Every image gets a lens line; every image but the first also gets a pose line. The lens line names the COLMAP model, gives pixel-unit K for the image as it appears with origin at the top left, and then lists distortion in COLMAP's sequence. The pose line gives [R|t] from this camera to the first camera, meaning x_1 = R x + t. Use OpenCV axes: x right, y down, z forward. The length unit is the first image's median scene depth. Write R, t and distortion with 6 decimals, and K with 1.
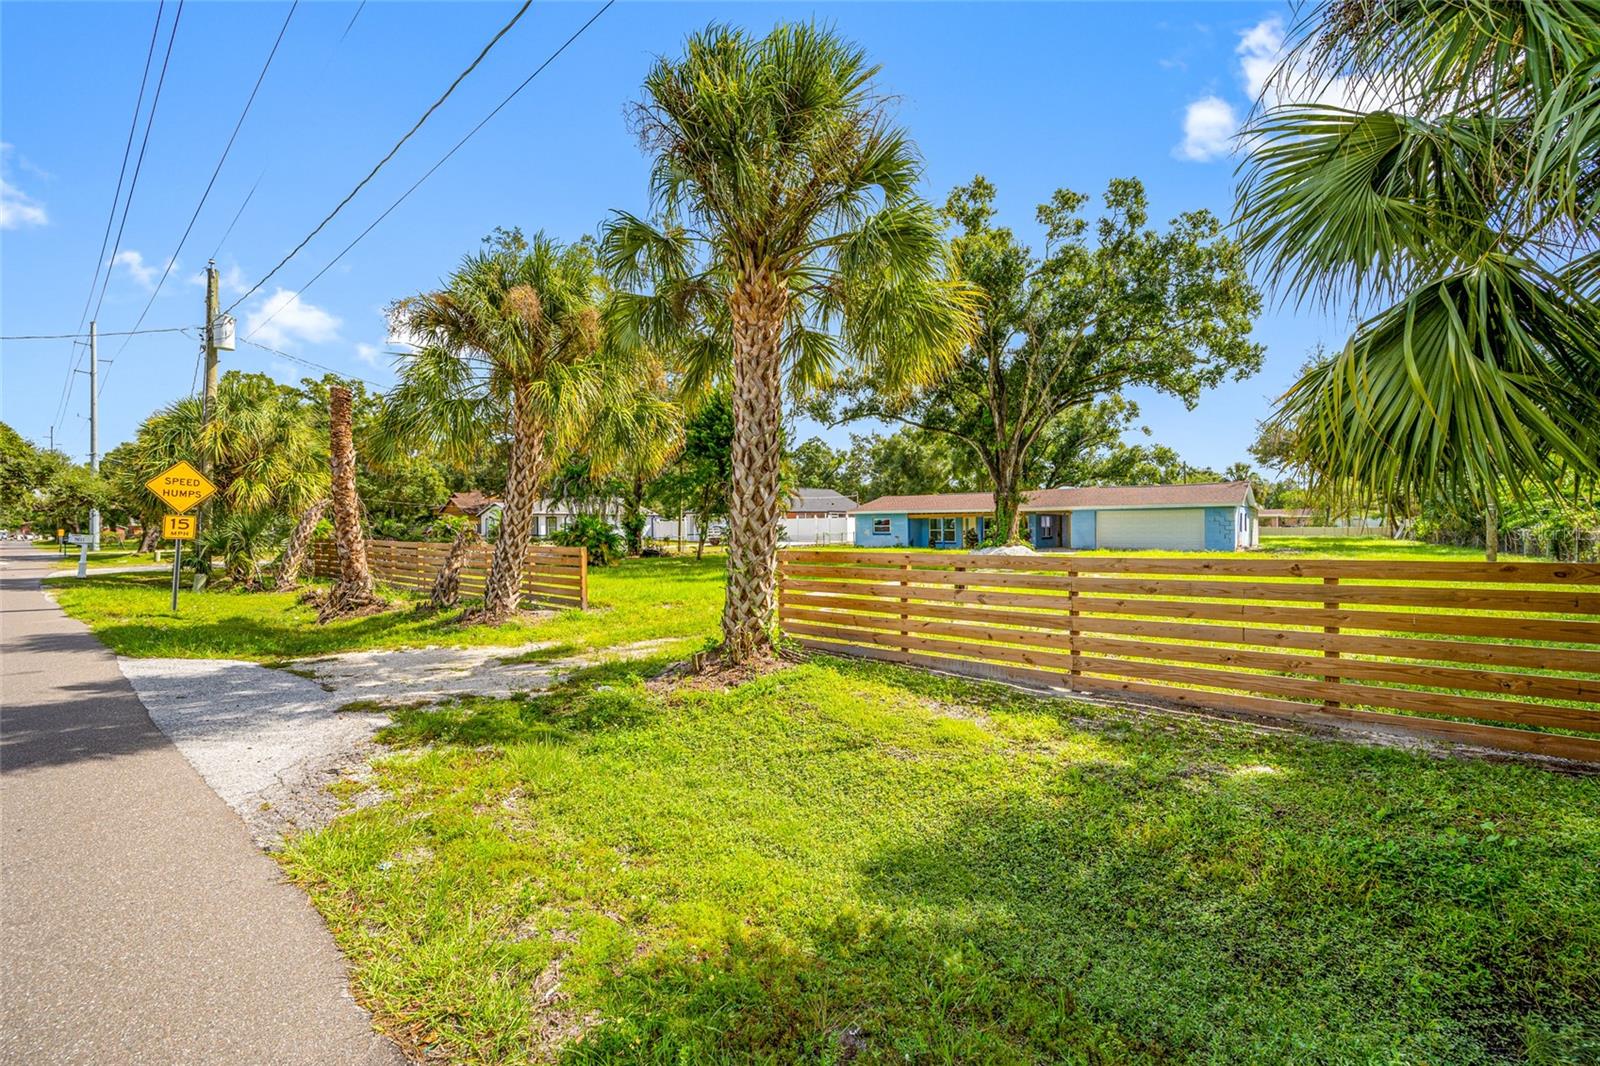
lens RADIAL K [[635.2, 0, 804.0], [0, 635.2, 537.8], [0, 0, 1]] dist [0.001063, 0.000326]
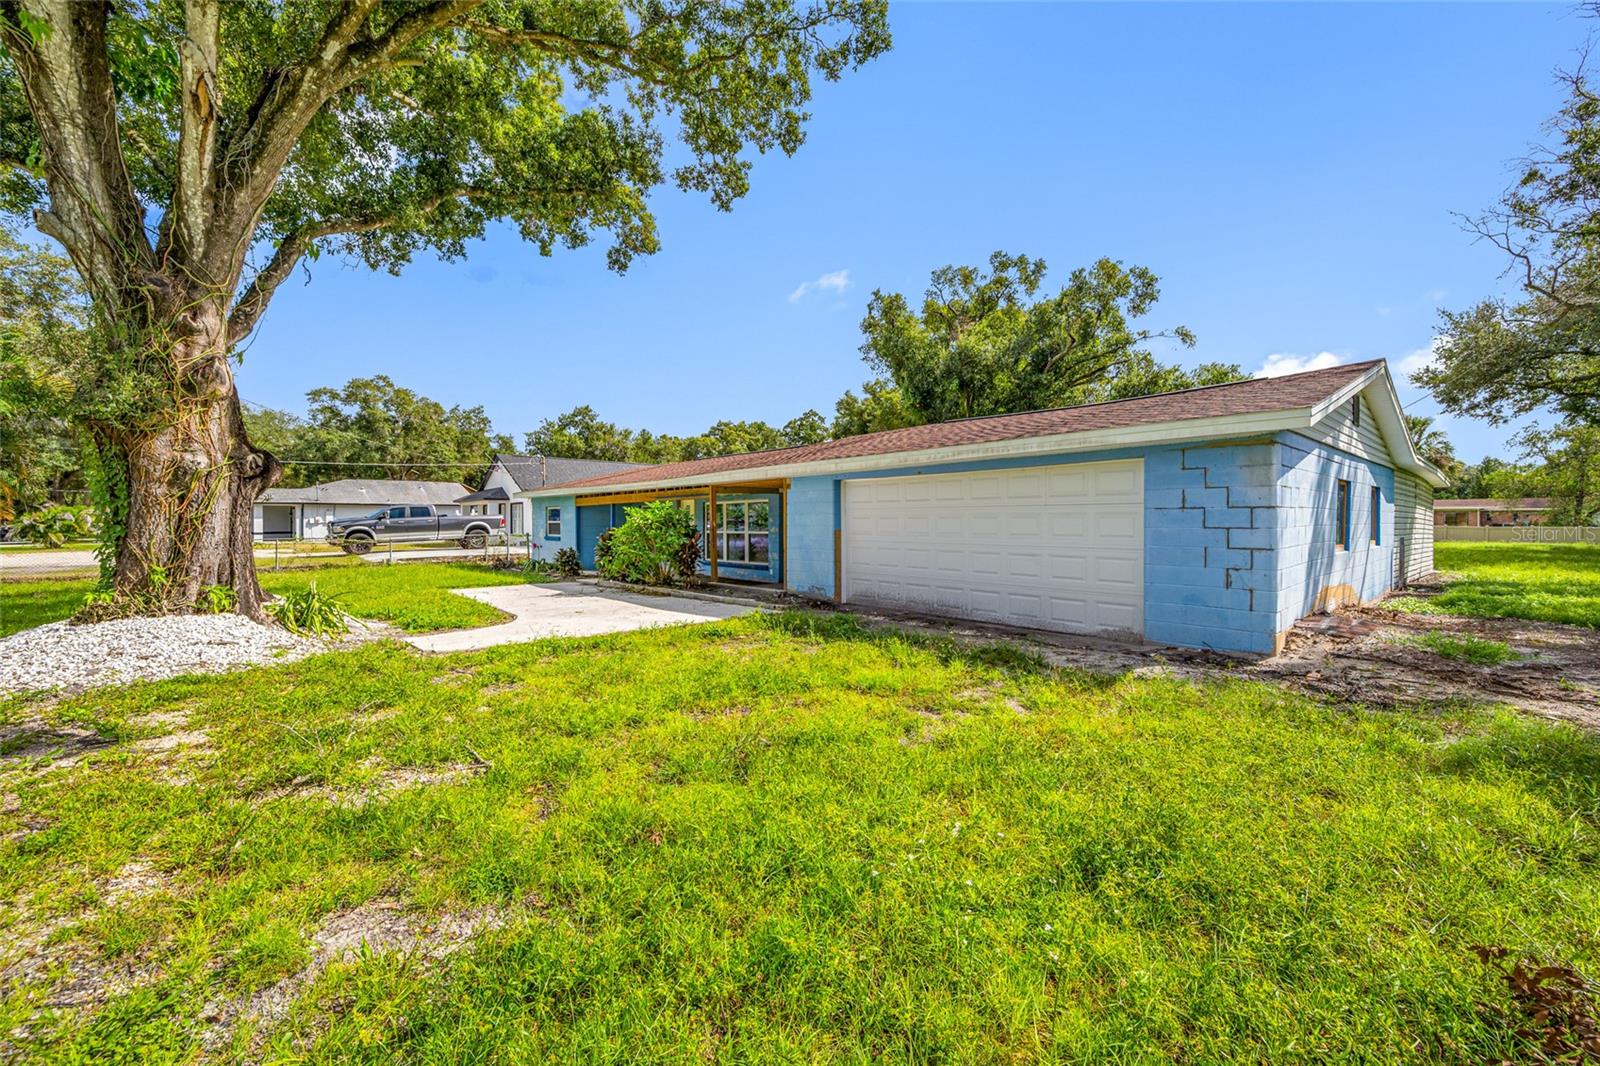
lens RADIAL K [[635.2, 0, 804.0], [0, 635.2, 537.8], [0, 0, 1]] dist [0.001063, 0.000326]
pose [[0.985260, 0.008183, -0.170866, 0.325056], [-0.006886, 0.999943, 0.008178, -0.009725], [0.170924, -0.006881, 0.985260, 0.444806]]
